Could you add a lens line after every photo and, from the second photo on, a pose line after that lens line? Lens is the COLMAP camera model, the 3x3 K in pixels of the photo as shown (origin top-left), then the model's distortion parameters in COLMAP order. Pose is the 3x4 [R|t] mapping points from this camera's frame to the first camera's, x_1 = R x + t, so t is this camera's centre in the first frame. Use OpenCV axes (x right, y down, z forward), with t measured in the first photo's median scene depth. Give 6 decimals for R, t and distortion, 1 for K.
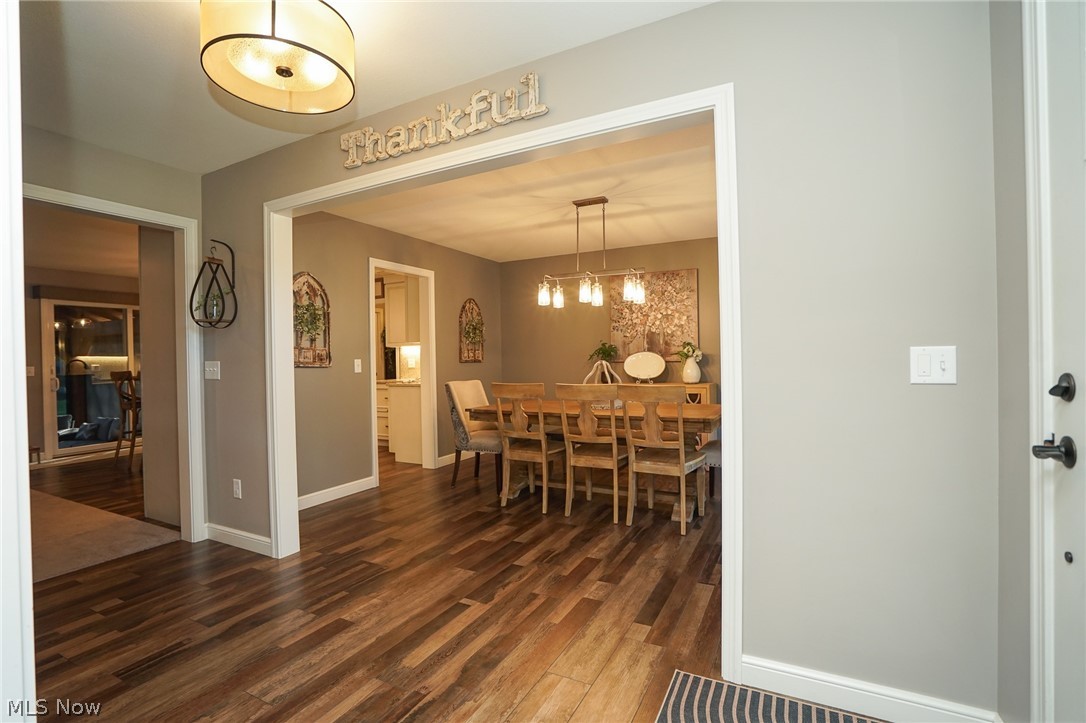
lens RADIAL K [[505.0, 0, 541.1], [0, 505.0, 360.6], [0, 0, 1]] dist [-0.049848, 0.016800]
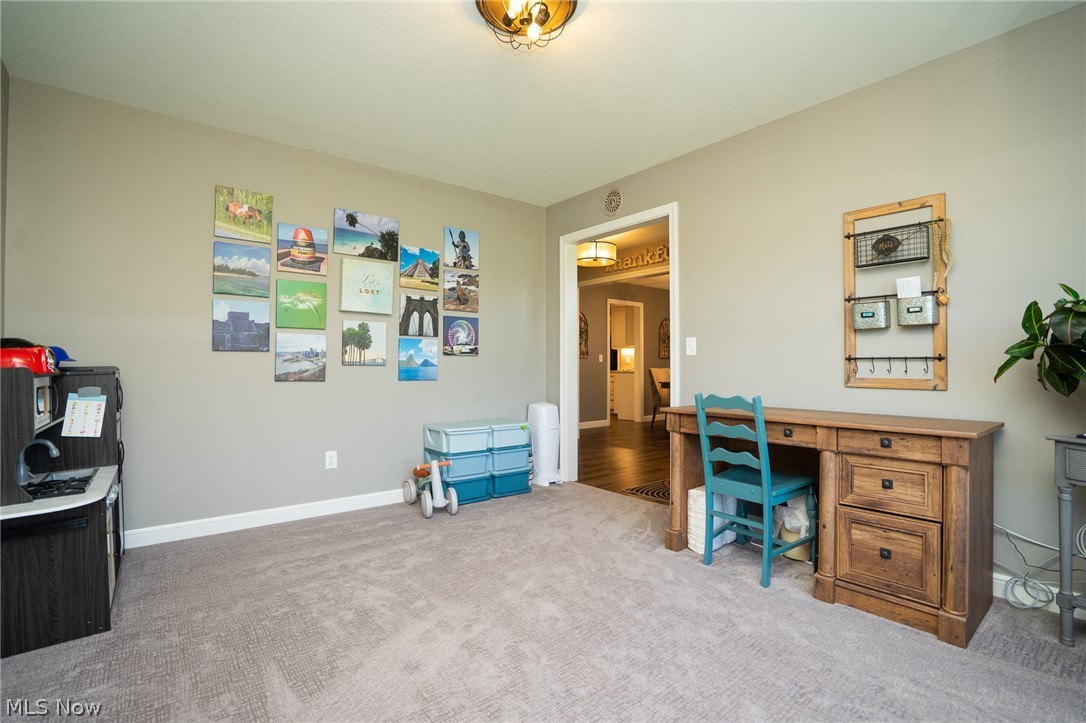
lens RADIAL K [[505.0, 0, 542.6], [0, 505.0, 362.6], [0, 0, 1]] dist [-0.049848, 0.016800]
pose [[0.916913, 0.012288, -0.398899, 0.170018], [-0.014993, 0.999881, -0.003664, 0.034675], [0.398806, 0.009340, 0.916988, -0.748786]]
